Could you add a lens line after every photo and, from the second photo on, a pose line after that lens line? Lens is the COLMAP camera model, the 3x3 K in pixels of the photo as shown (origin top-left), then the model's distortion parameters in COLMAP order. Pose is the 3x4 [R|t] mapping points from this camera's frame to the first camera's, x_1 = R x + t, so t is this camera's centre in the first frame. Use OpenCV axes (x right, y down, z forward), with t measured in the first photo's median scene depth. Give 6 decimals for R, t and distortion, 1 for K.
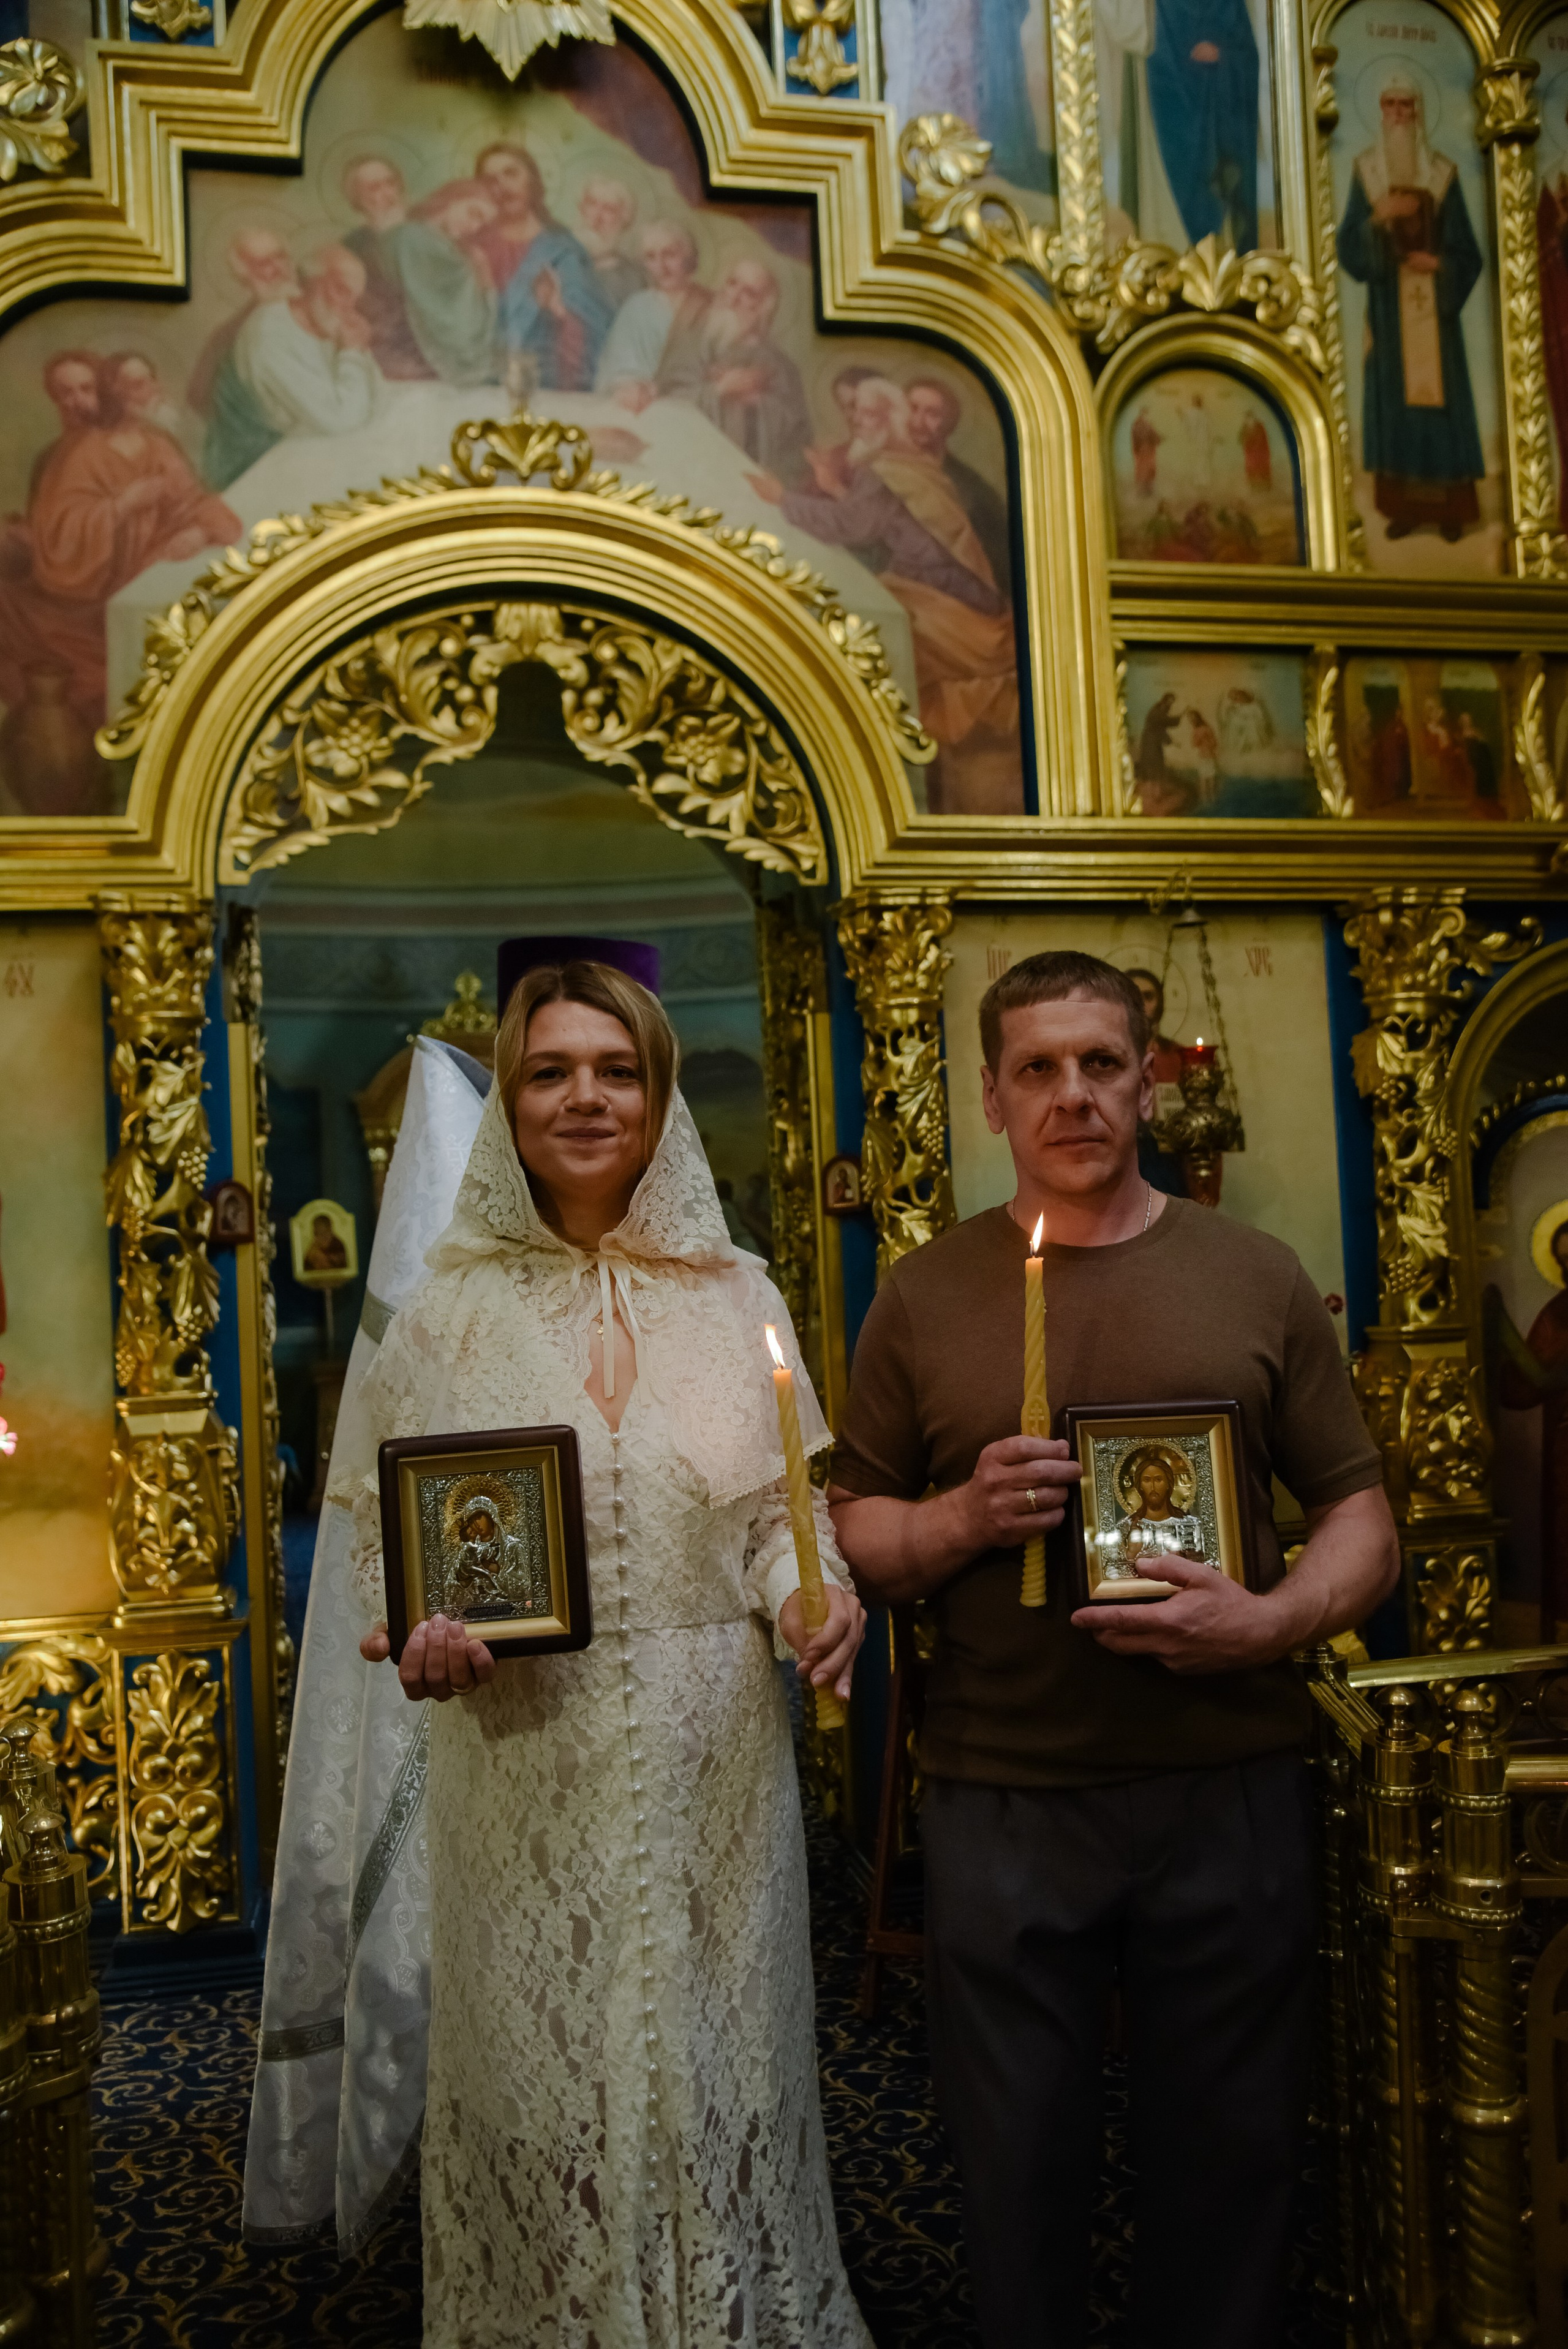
lens RADIAL K [[1855.4, 0, 785.2], [0, 1855.4, 1195.7], [0, 0, 1]] dist [-0.071743, 0.094640]
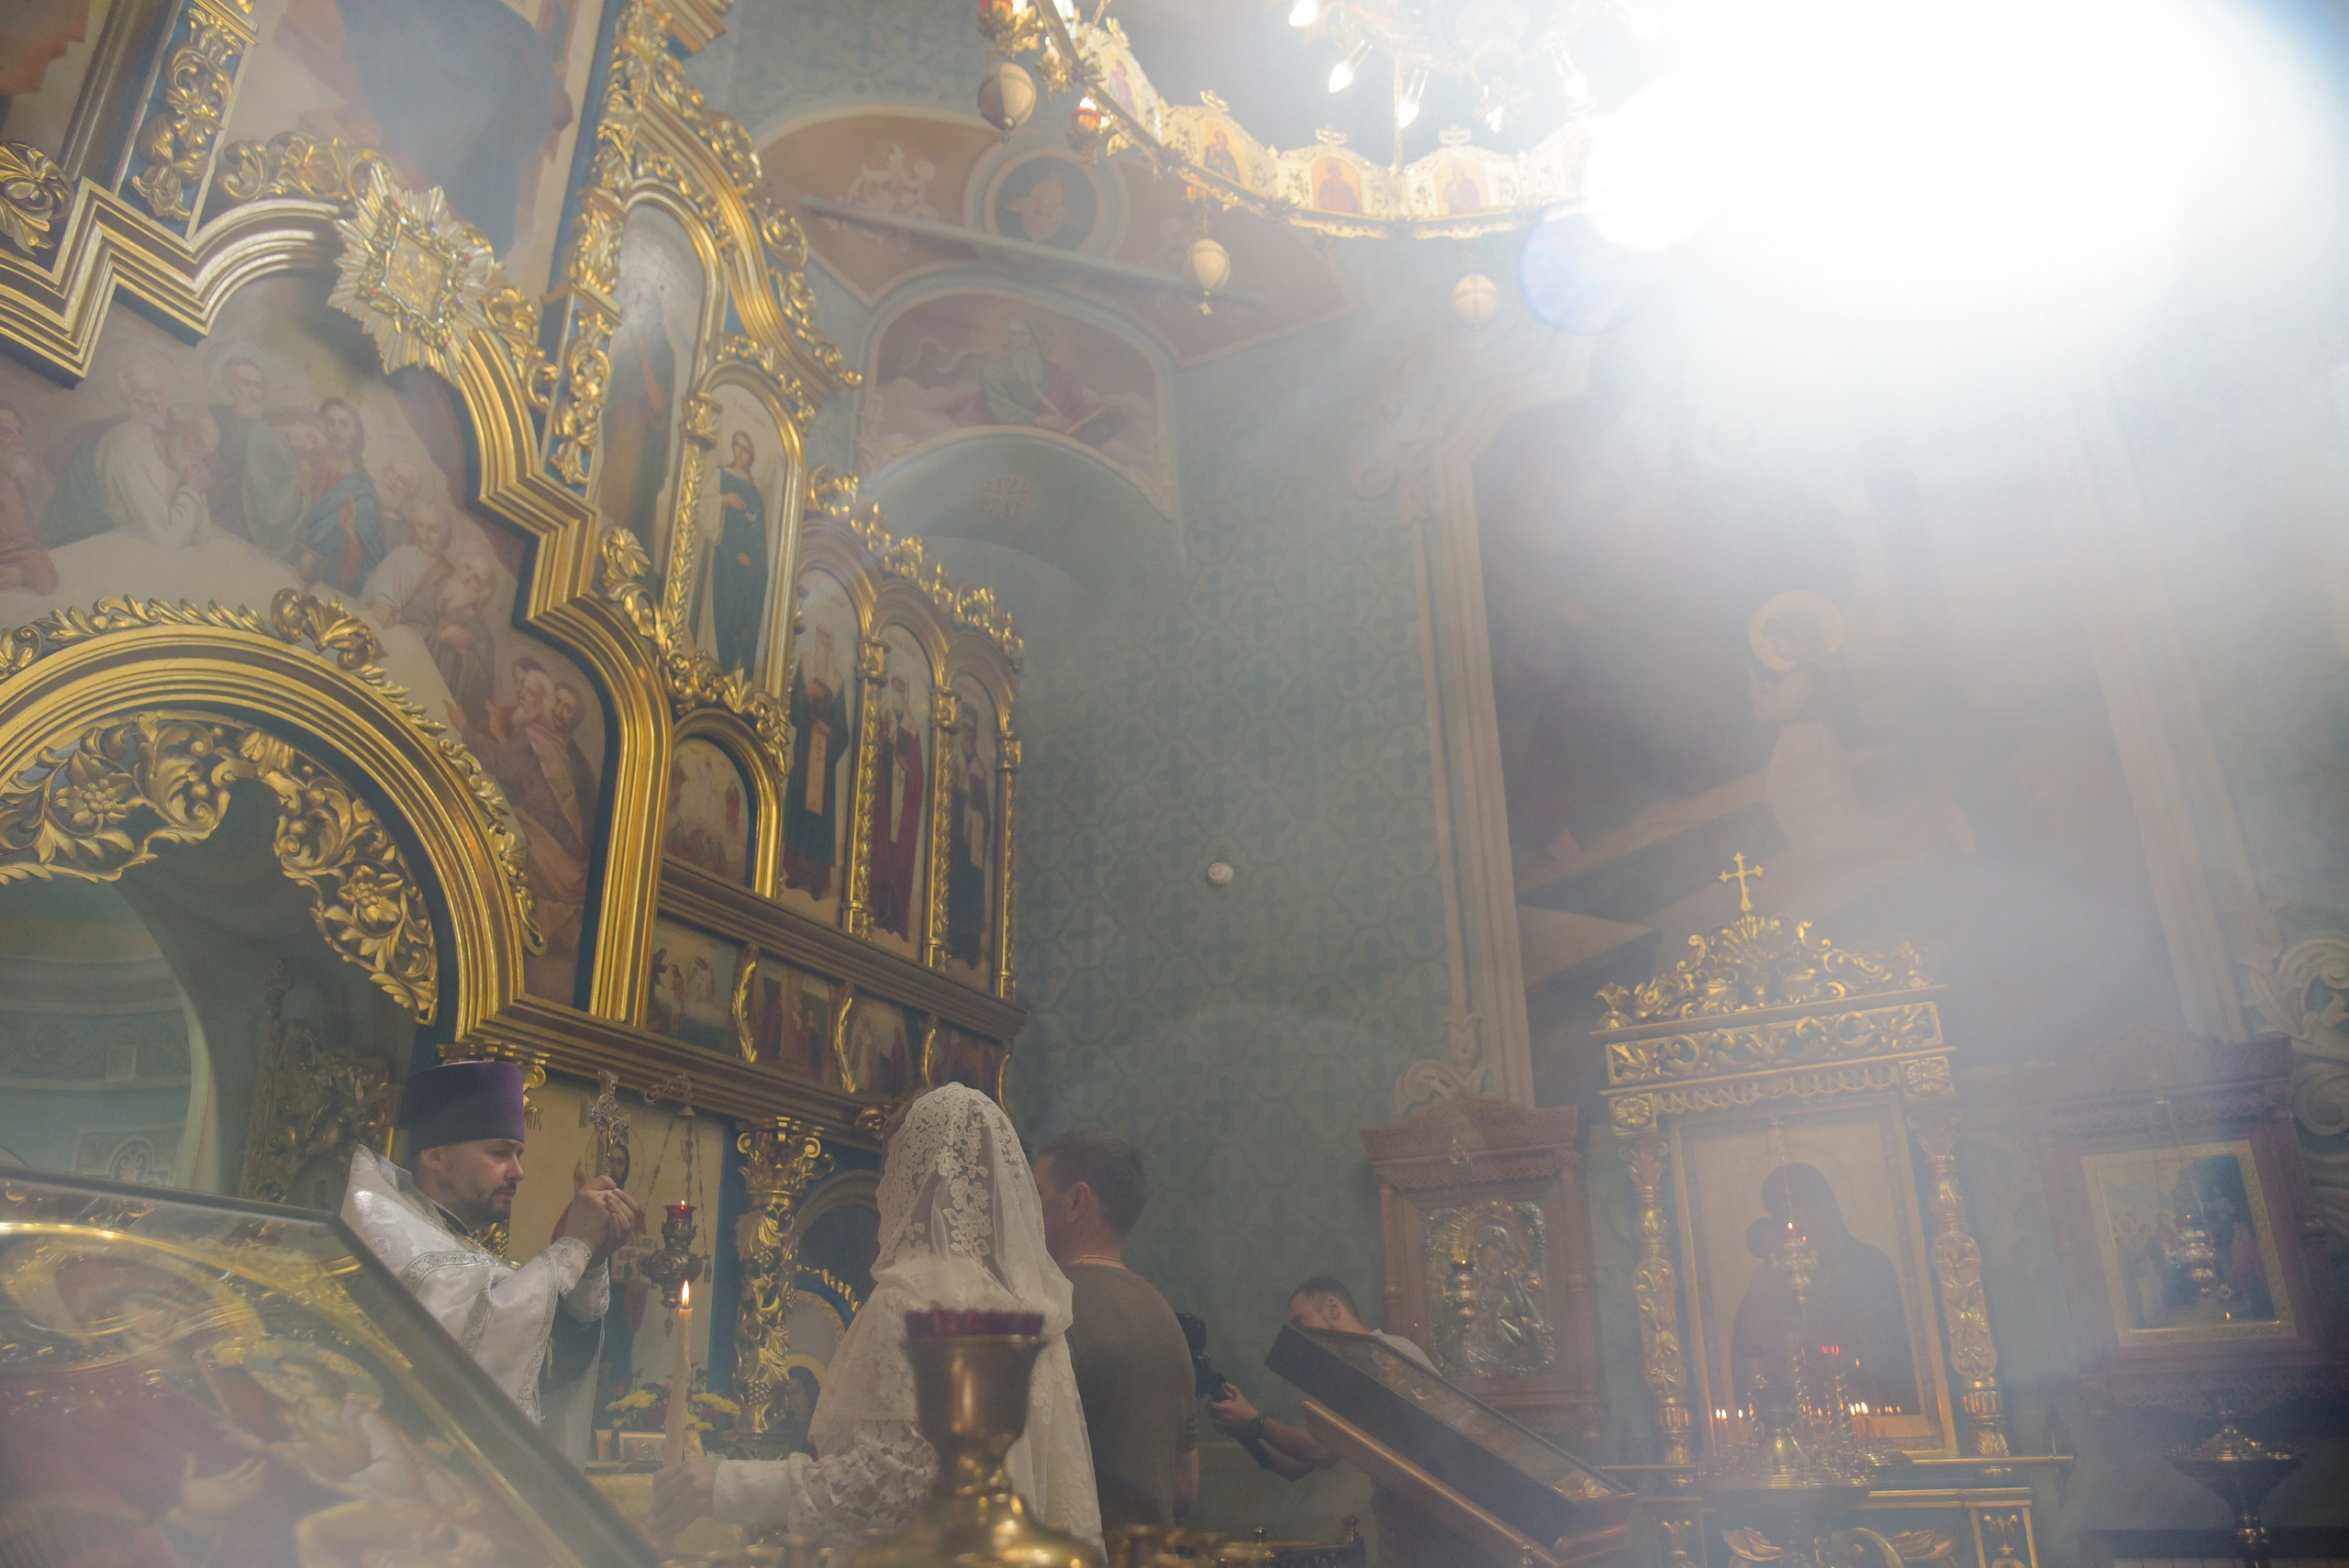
lens RADIAL K [[1589.6, 0, 1172.7], [0, 1589.6, 801.9], [0, 0, 1]] dist [-0.129821, 0.074179]
pose [[0.612848, 0.330584, 0.717727, -0.475380], [-0.044141, 0.921188, -0.386606, 0.073161], [-0.788967, 0.205250, 0.579141, -0.022080]]
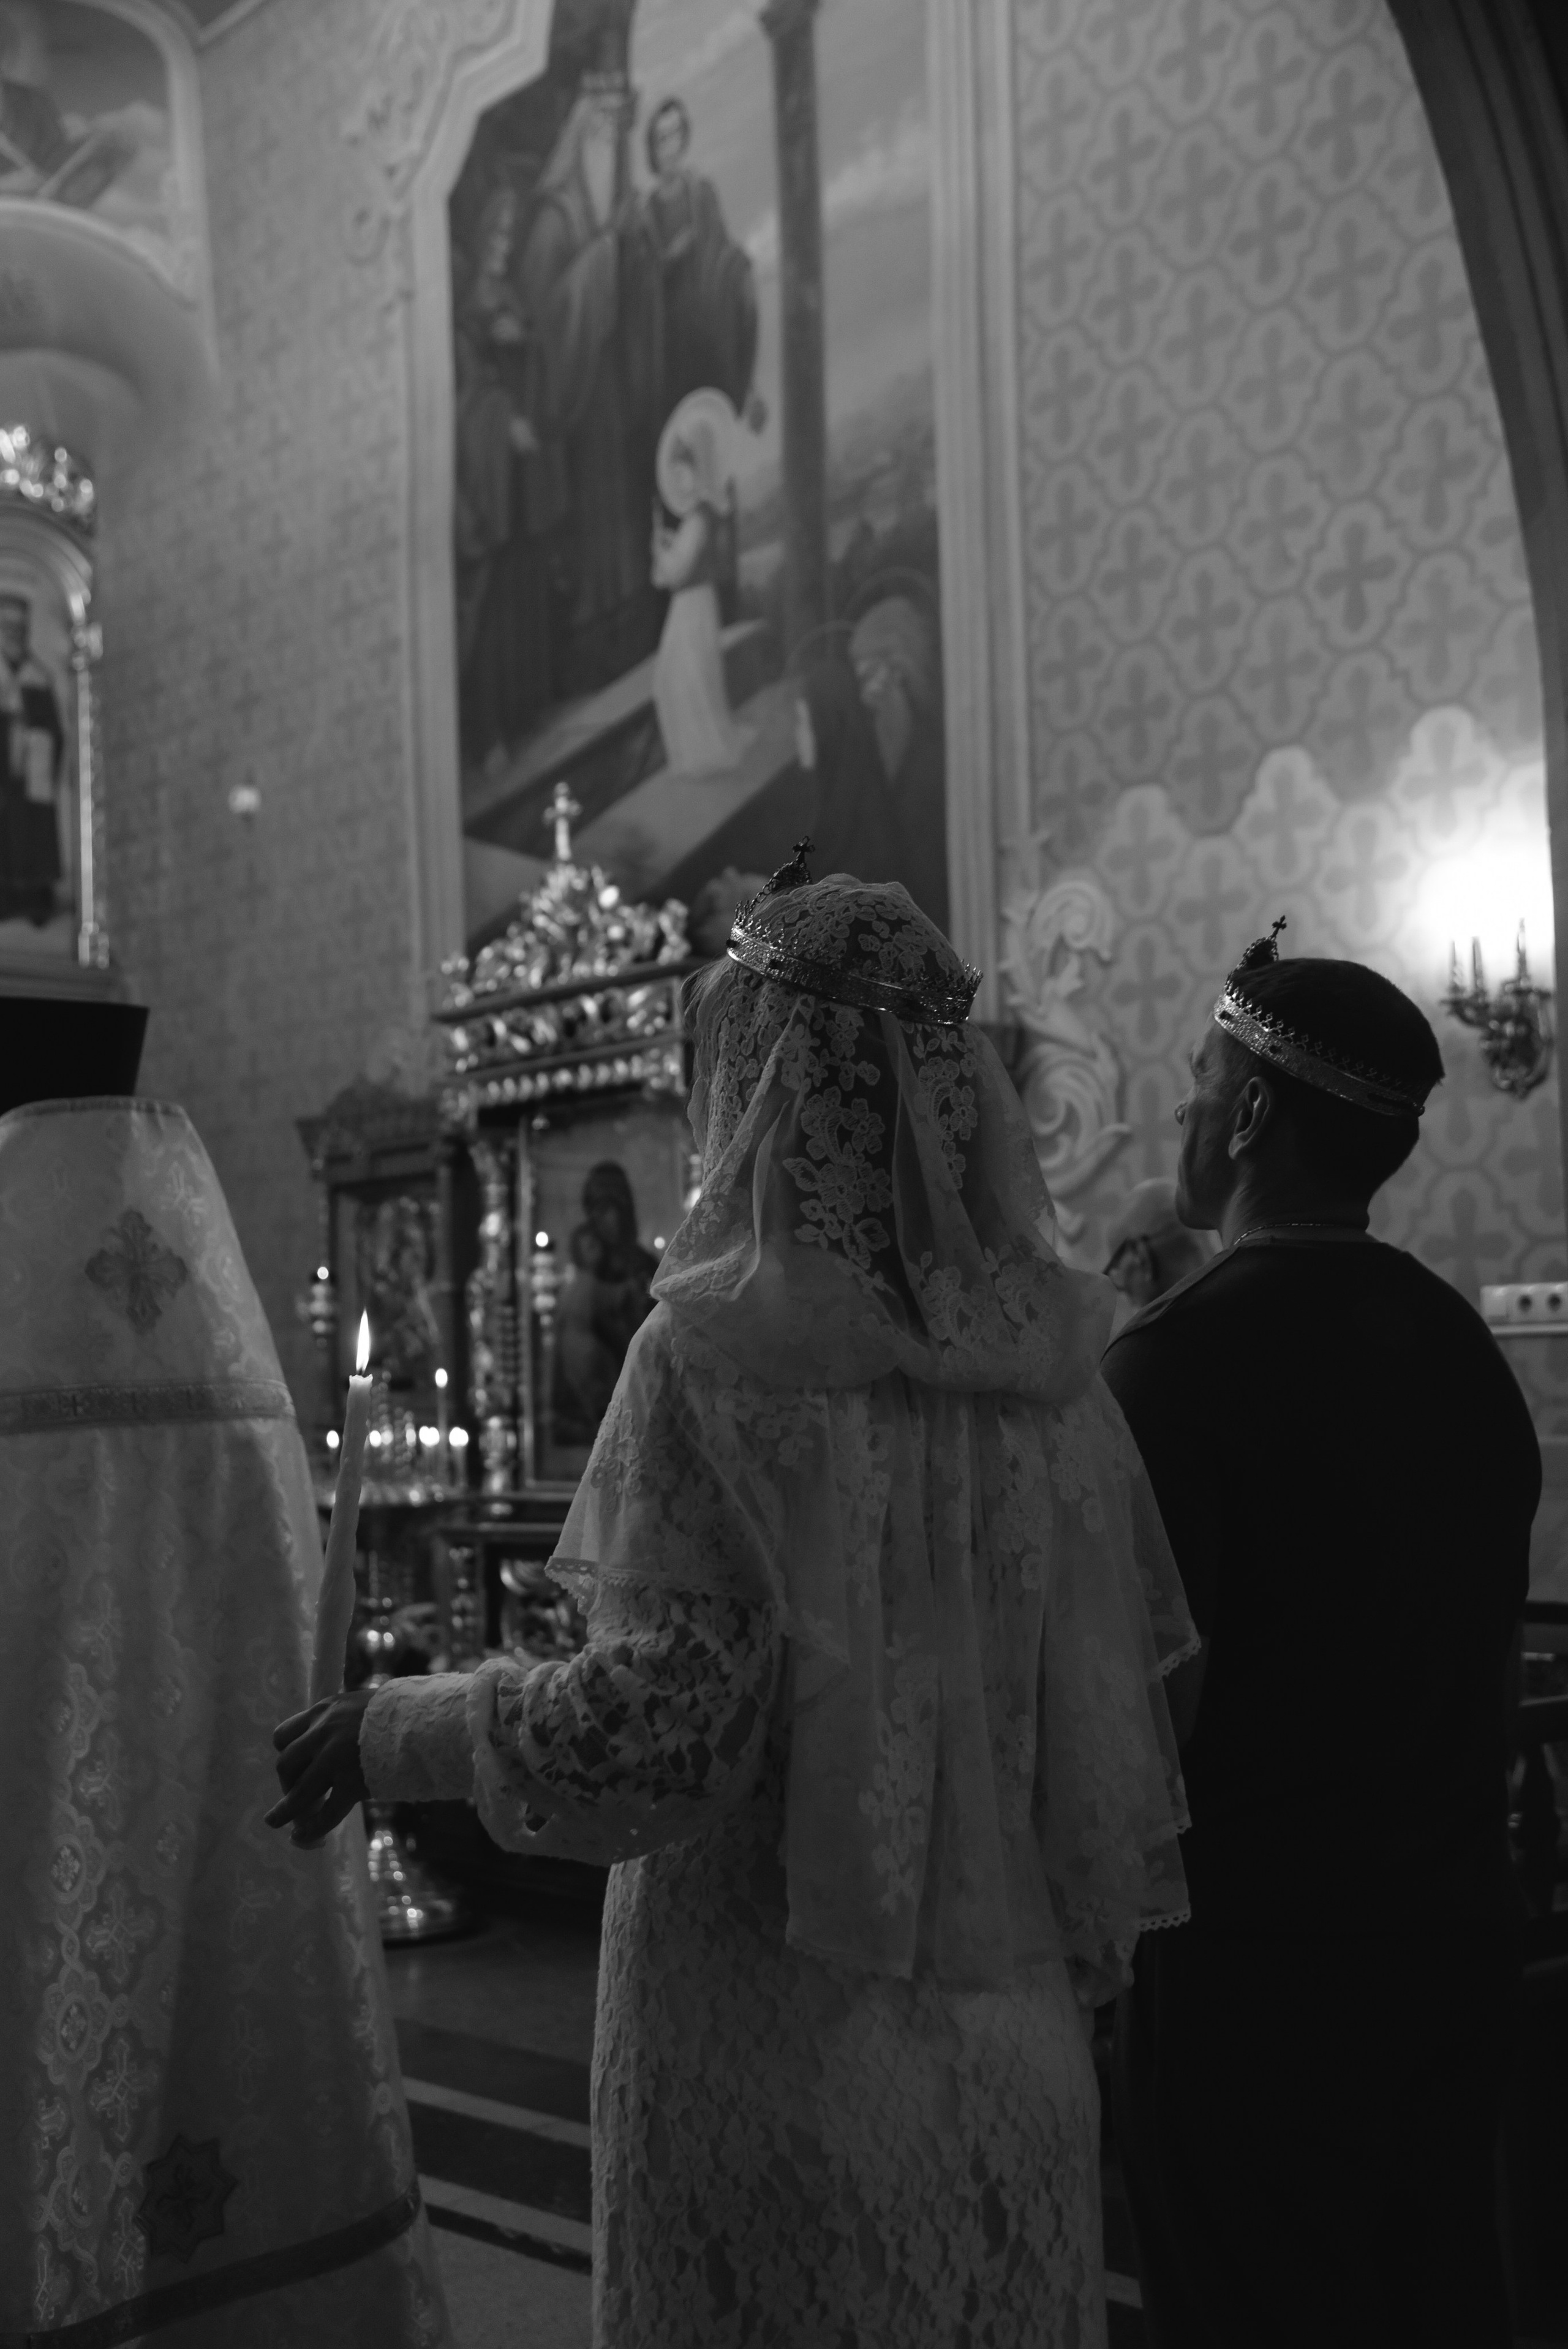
lens RADIAL K [[2842.2, 0, 784.0], [0, 2842.2, 1174.5], [0, 0, 1]] dist [0.192331, 0.017446]
pose [[0.864215, 0.065540, 0.498836, -0.042152], [-0.033733, 0.996796, -0.072523, -0.017974], [-0.501991, 0.045848, 0.863657, -1.409769]]
